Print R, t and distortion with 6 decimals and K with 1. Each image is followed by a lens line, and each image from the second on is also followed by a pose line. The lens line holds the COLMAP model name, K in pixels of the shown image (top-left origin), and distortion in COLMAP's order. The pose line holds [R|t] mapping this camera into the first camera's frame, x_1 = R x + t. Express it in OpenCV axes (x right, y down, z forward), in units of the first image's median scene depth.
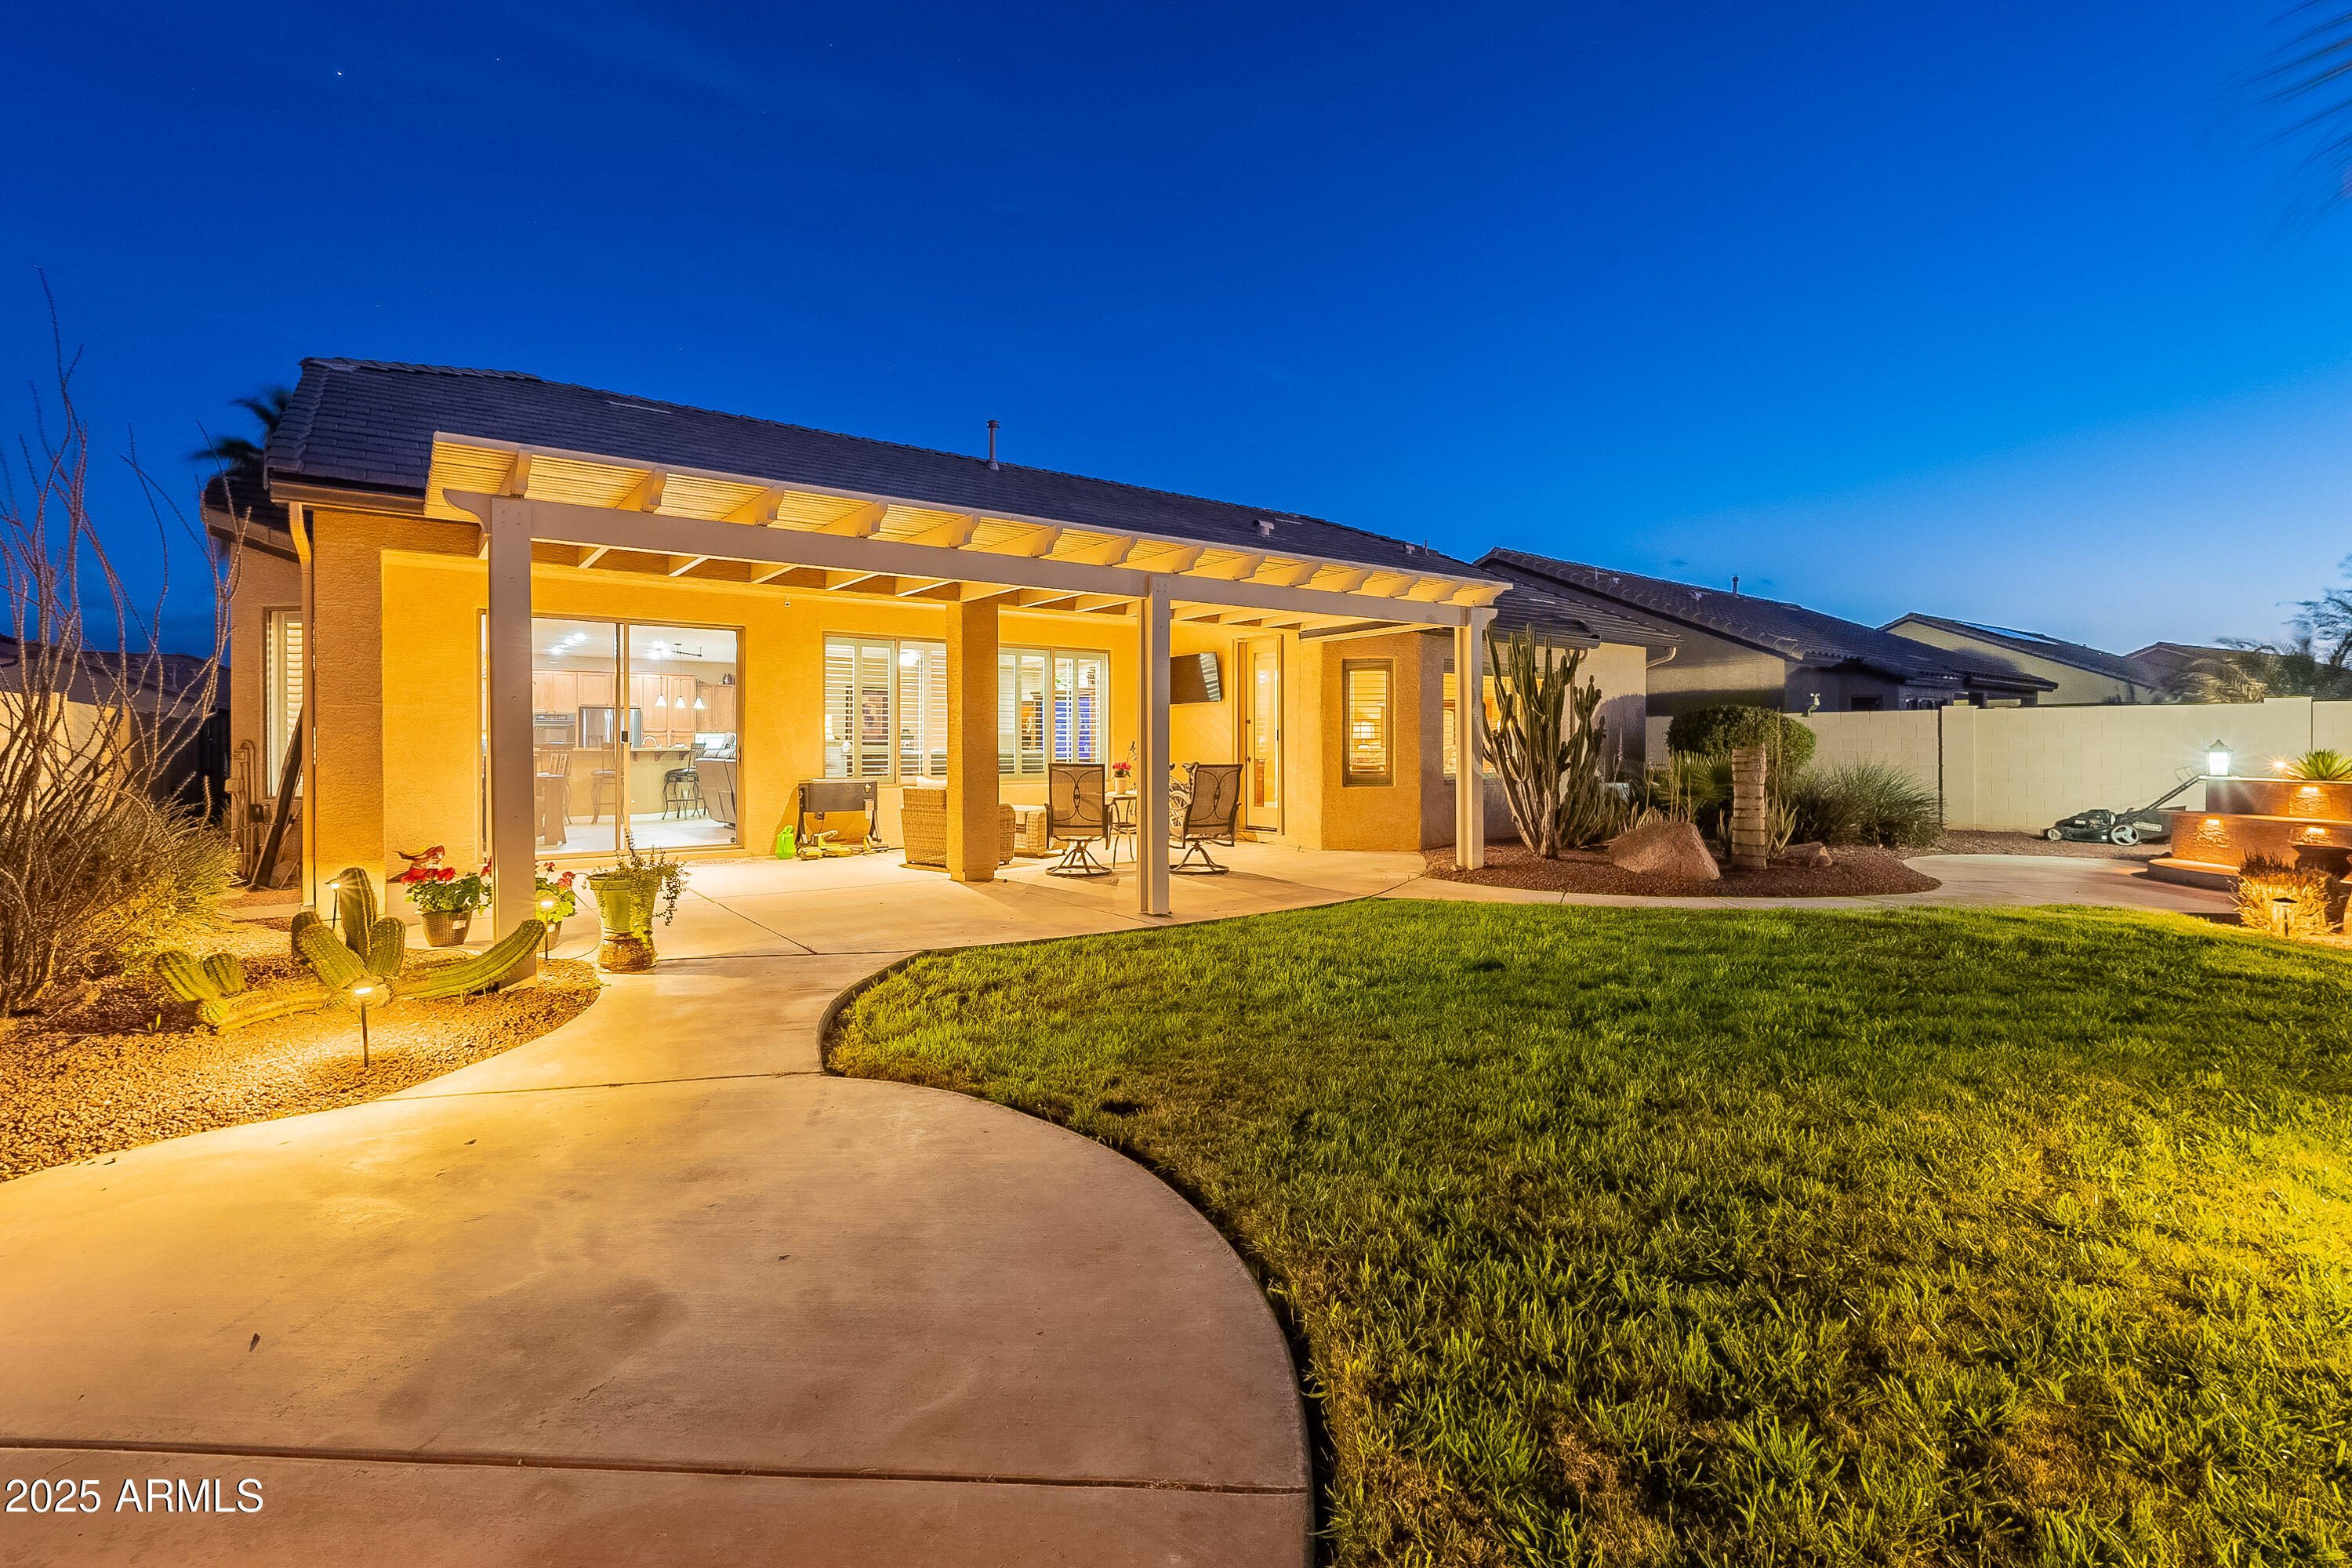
lens RADIAL K [[1045.2, 0, 1171.8], [0, 1045.2, 737.7], [0, 0, 1]] dist [-0.003435, 0.000185]
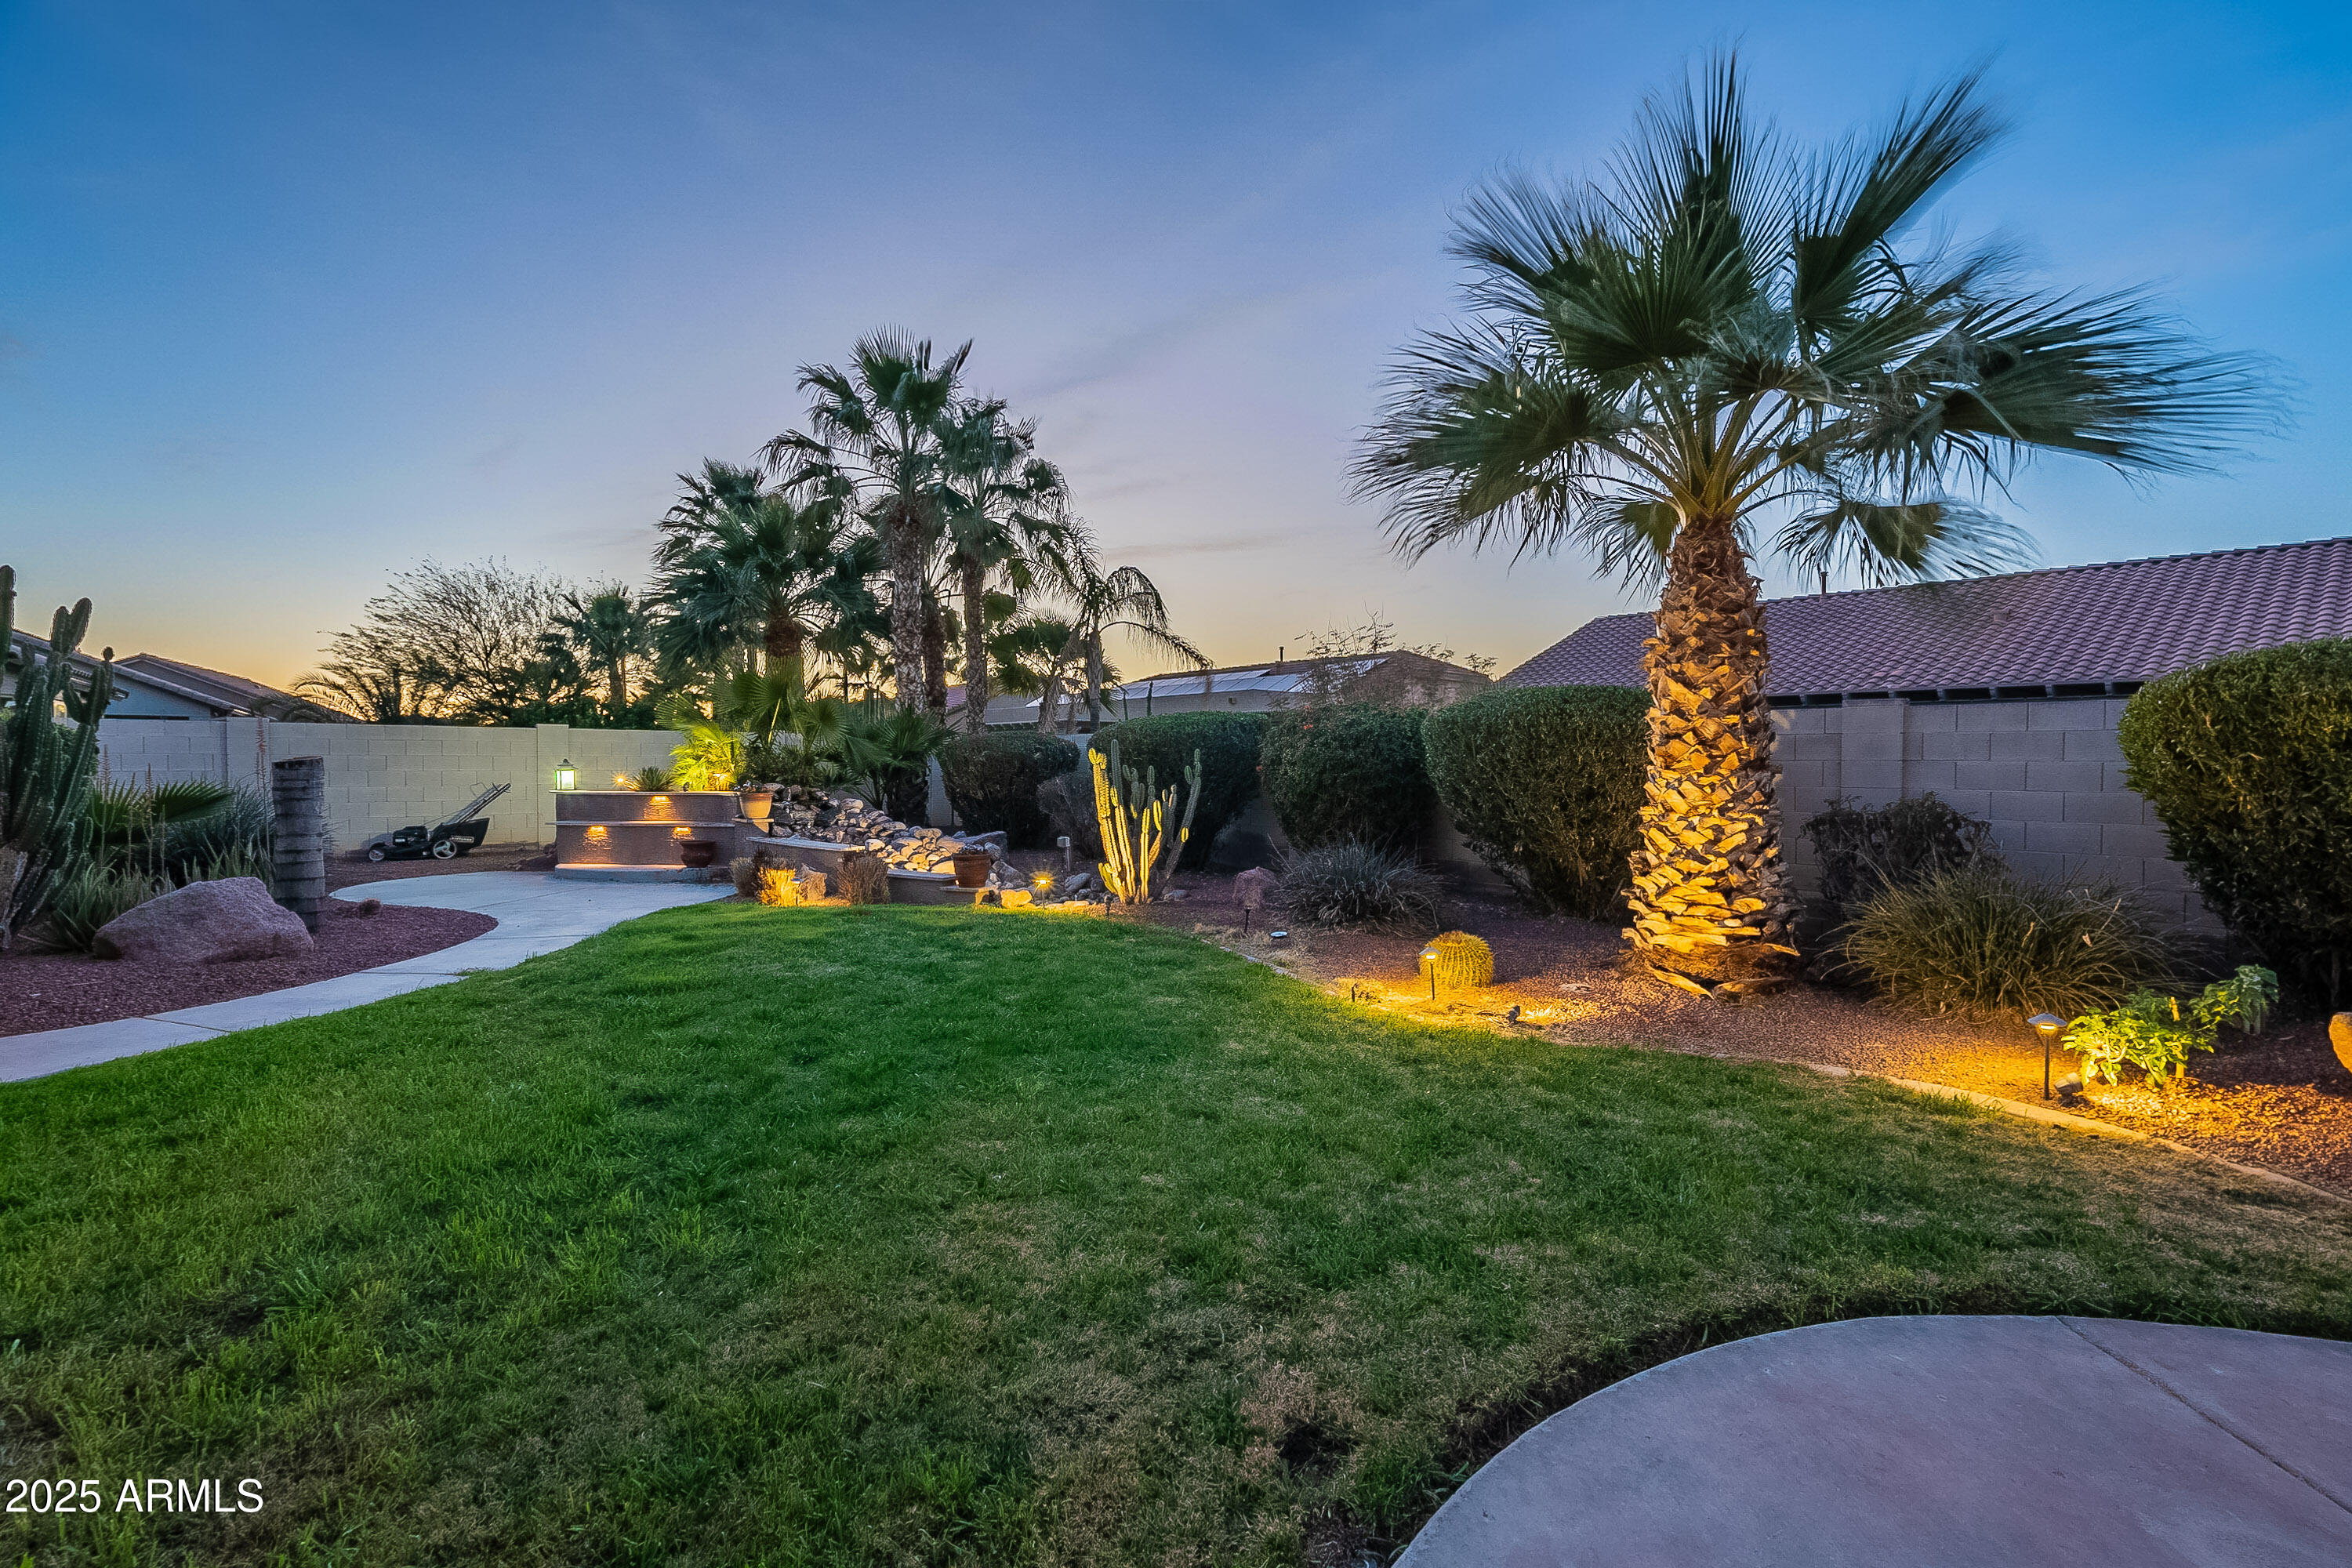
lens RADIAL K [[1045.2, 0, 1171.8], [0, 1045.2, 737.7], [0, 0, 1]] dist [-0.003435, 0.000185]
pose [[-0.038590, 0.022806, 0.998995, -0.208936], [-0.008443, 0.999696, -0.023148, -0.000592], [-0.999219, -0.009328, -0.038386, 0.387887]]
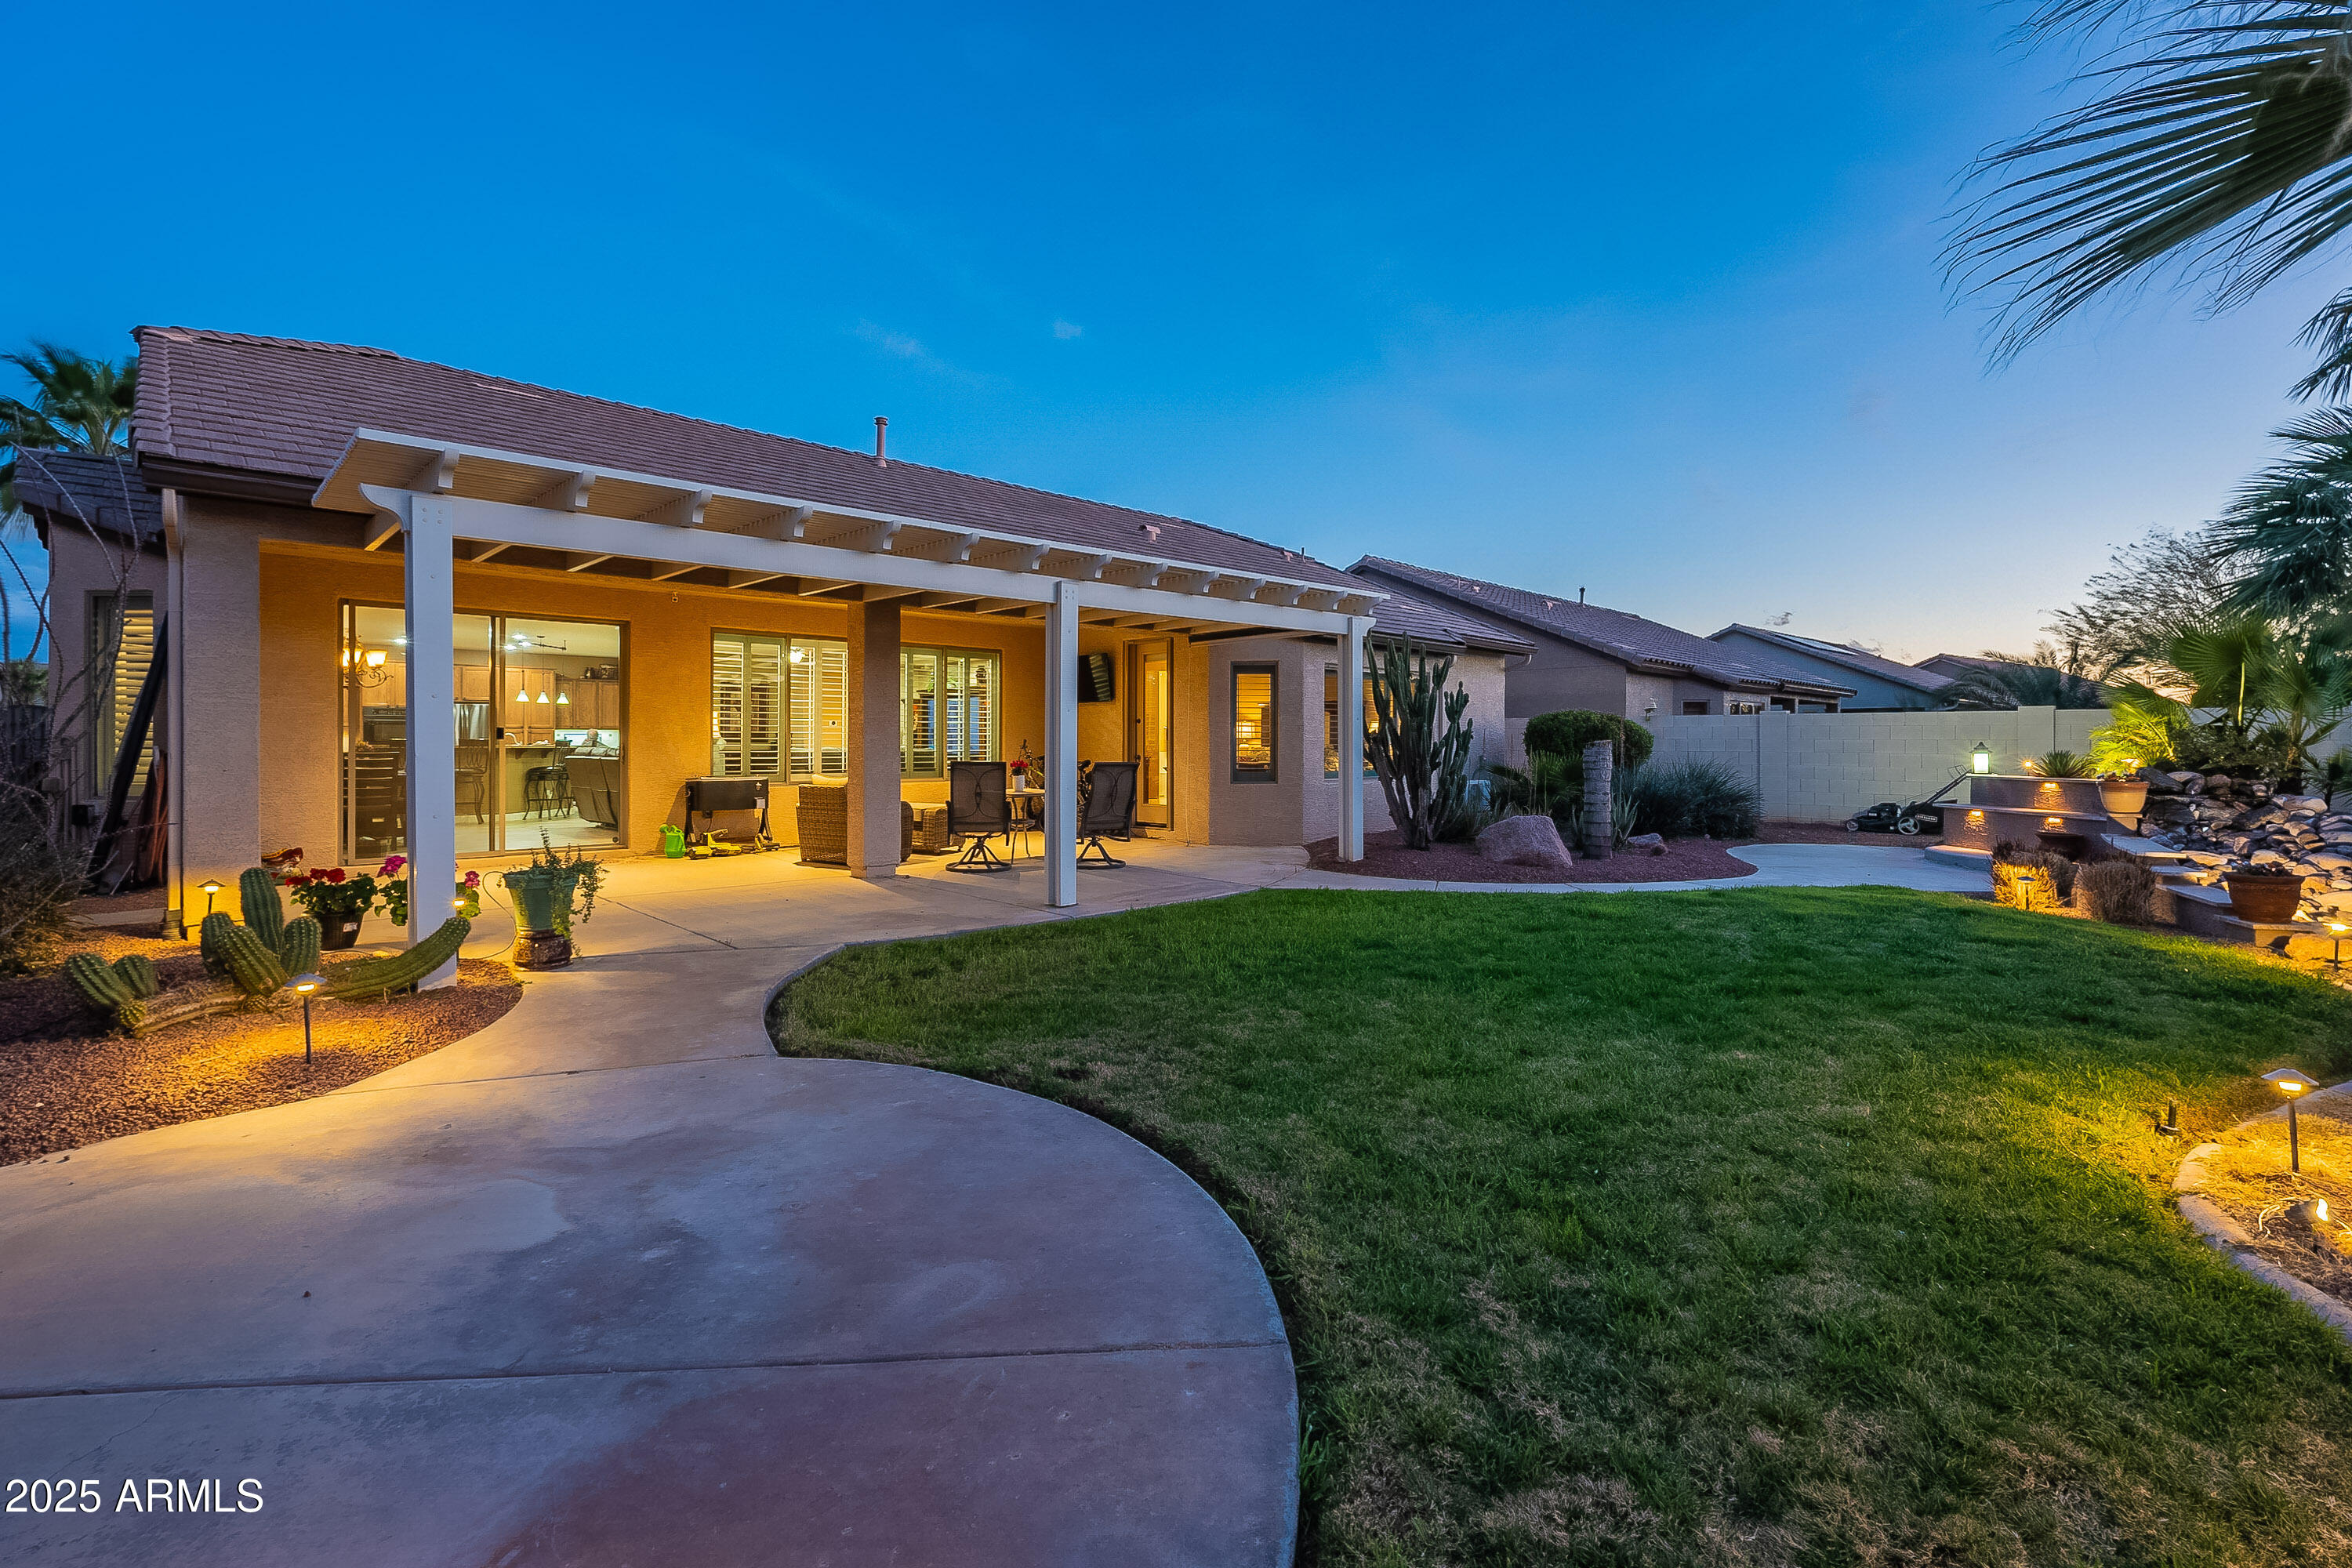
lens RADIAL K [[1045.2, 0, 1171.8], [0, 1045.2, 737.7], [0, 0, 1]] dist [-0.003435, 0.000185]
pose [[0.992526, 0.003819, 0.121974, -0.026528], [-0.004065, 0.999990, 0.001775, -0.001409], [-0.121966, -0.002258, 0.992532, -0.038095]]
